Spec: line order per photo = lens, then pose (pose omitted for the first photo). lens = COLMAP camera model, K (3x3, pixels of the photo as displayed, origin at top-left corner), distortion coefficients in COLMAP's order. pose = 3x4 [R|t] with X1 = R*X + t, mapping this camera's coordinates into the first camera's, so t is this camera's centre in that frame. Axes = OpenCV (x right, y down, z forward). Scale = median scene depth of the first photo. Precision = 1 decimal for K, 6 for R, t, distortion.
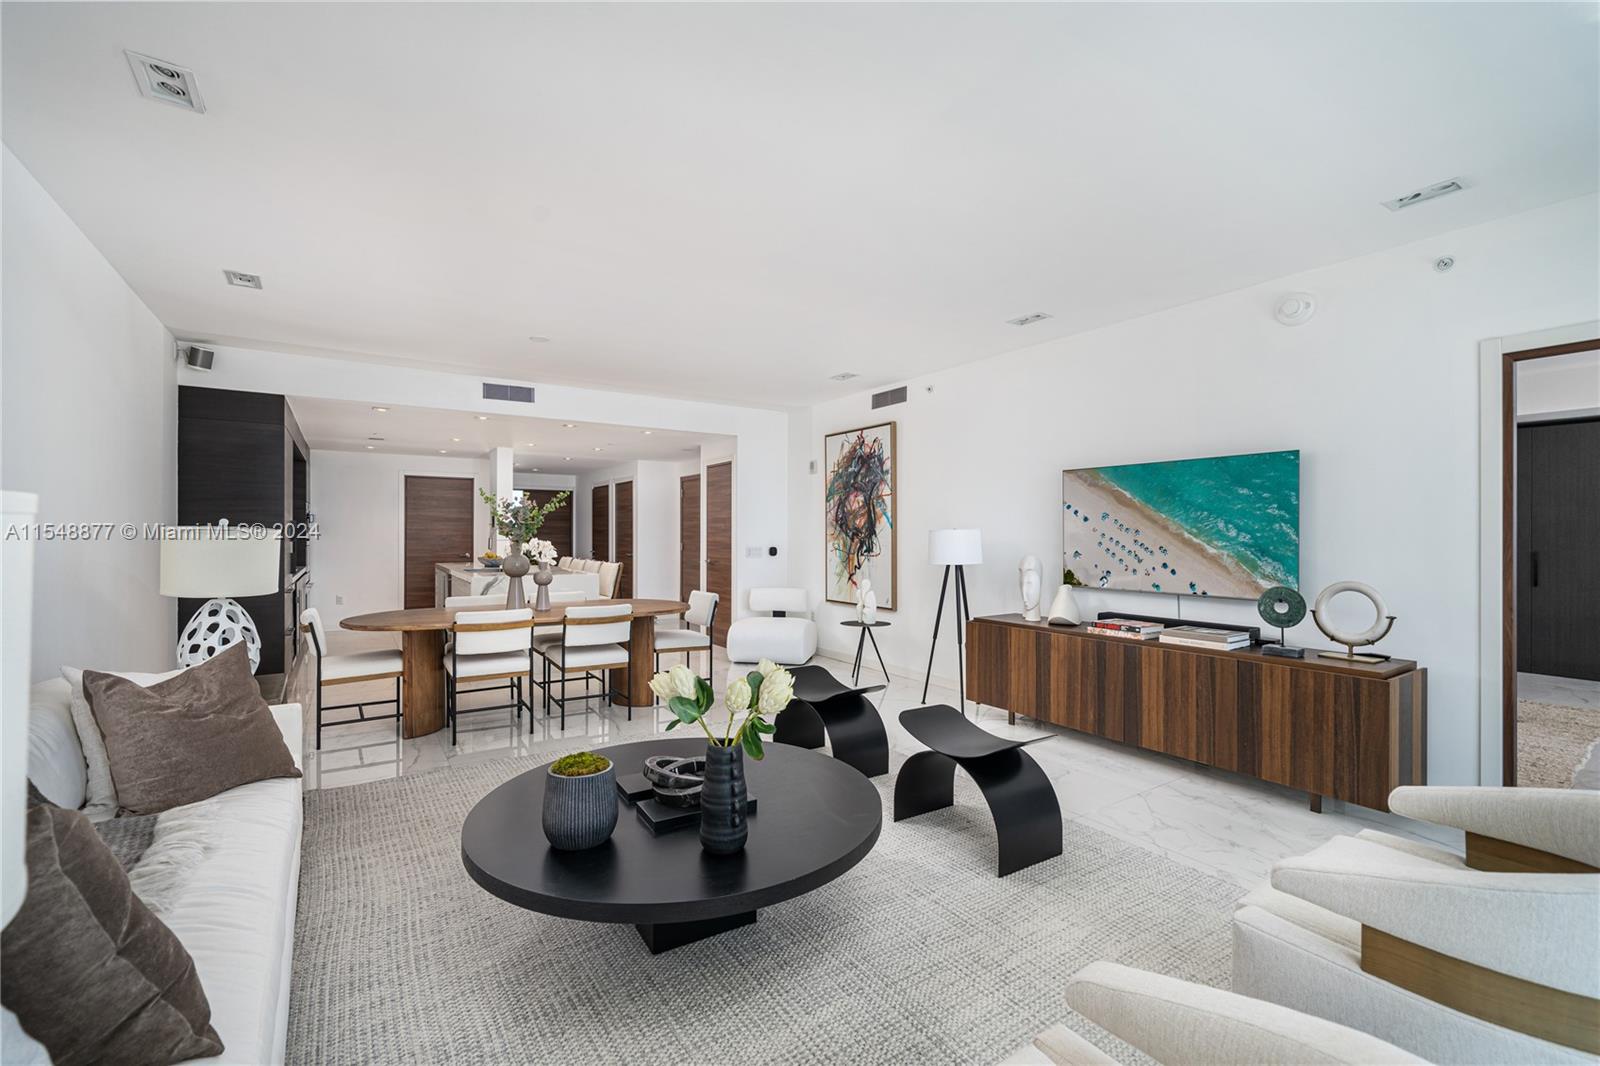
lens RADIAL K [[706.9, 0, 798.2], [0, 706.9, 531.6], [0, 0, 1]] dist [-0.000127, -0.000001]
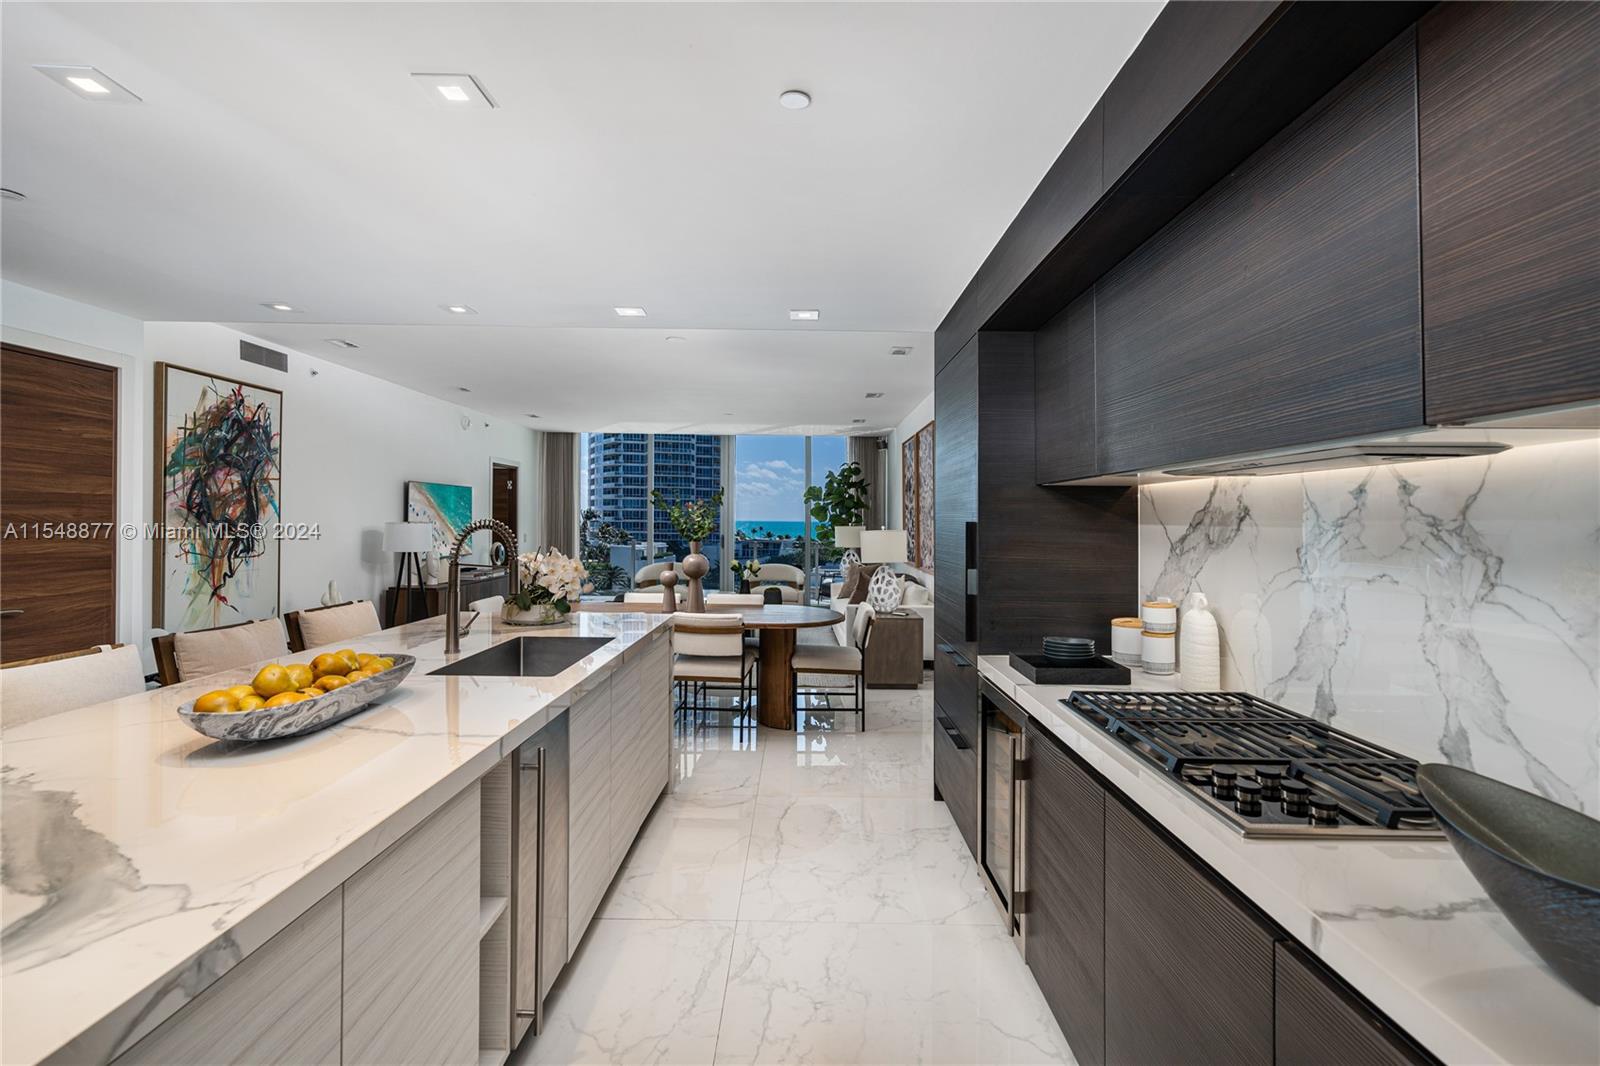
lens RADIAL K [[737.0, 0, 799.1], [0, 737.0, 525.1], [0, 0, 1]] dist [-0.000074, -0.000006]
pose [[-0.829106, -0.001852, 0.559088, -0.800222], [0.000682, 0.999990, 0.004323, -0.002300], [-0.559091, 0.003965, -0.829097, 1.295263]]
